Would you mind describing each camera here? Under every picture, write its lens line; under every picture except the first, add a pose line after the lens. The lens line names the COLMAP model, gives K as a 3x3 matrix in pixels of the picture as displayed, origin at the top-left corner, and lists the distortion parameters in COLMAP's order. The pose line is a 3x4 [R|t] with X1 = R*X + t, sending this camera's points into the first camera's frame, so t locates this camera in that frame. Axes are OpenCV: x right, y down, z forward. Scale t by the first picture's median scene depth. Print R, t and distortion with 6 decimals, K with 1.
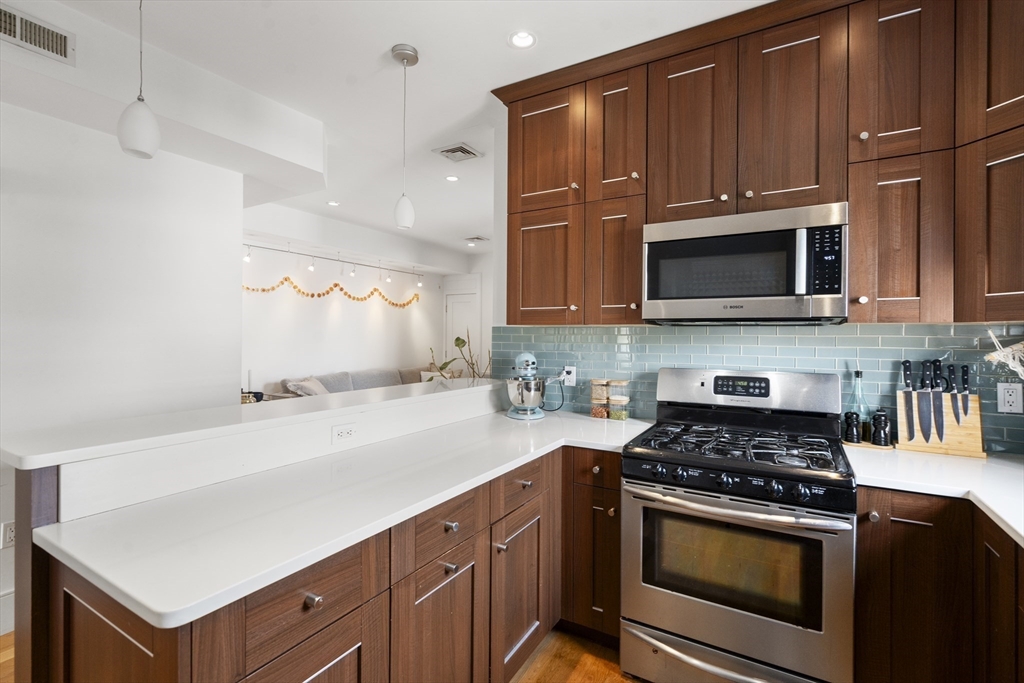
lens RADIAL K [[471.5, 0, 499.6], [0, 471.5, 337.0], [0, 0, 1]] dist [-0.006128, 0.003778]
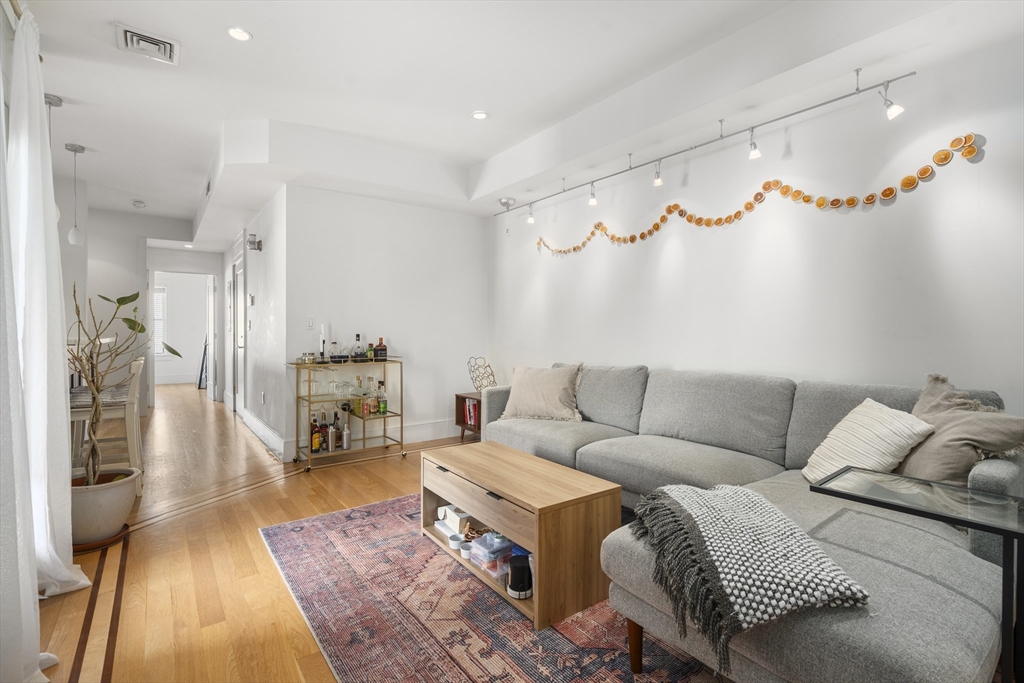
lens RADIAL K [[471.5, 0, 521.6], [0, 471.5, 341.6], [0, 0, 1]] dist [-0.006128, 0.003778]
pose [[-0.349155, 0.009354, -0.937018, 0.655997], [-0.006296, 0.999904, 0.012328, 0.110120], [0.937044, 0.010204, -0.349062, 2.968789]]
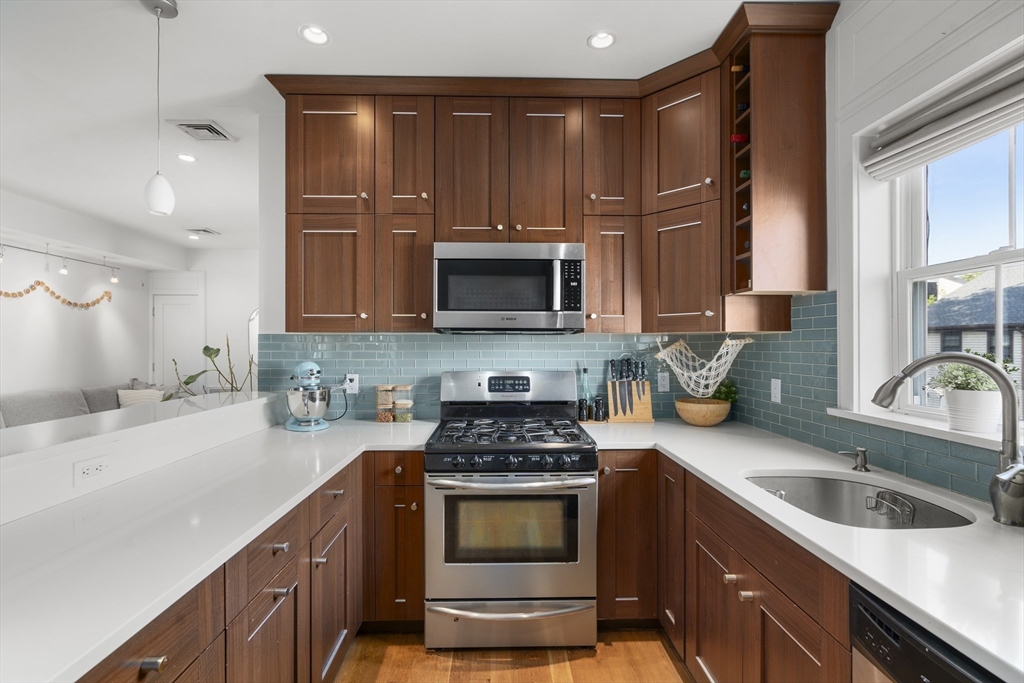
lens RADIAL K [[471.5, 0, 500.0], [0, 471.5, 347.0], [0, 0, 1]] dist [-0.006128, 0.003778]
pose [[0.845115, -0.010305, 0.534485, -0.154043], [0.007654, 0.999945, 0.007178, -0.000256], [-0.534530, -0.001975, 0.845147, -0.014673]]
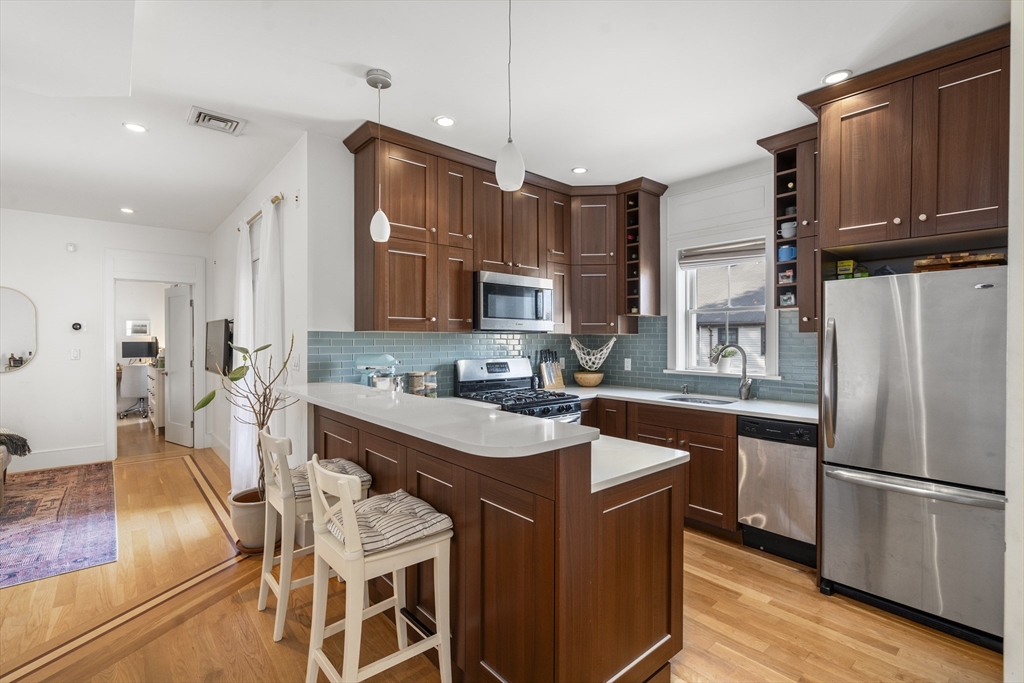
lens RADIAL K [[471.5, 0, 515.7], [0, 471.5, 343.1], [0, 0, 1]] dist [-0.006128, 0.003778]
pose [[0.303027, -0.012630, 0.952898, -1.188749], [0.003510, 0.999920, 0.012137, -0.009745], [-0.952976, -0.000333, 0.303047, 0.397240]]
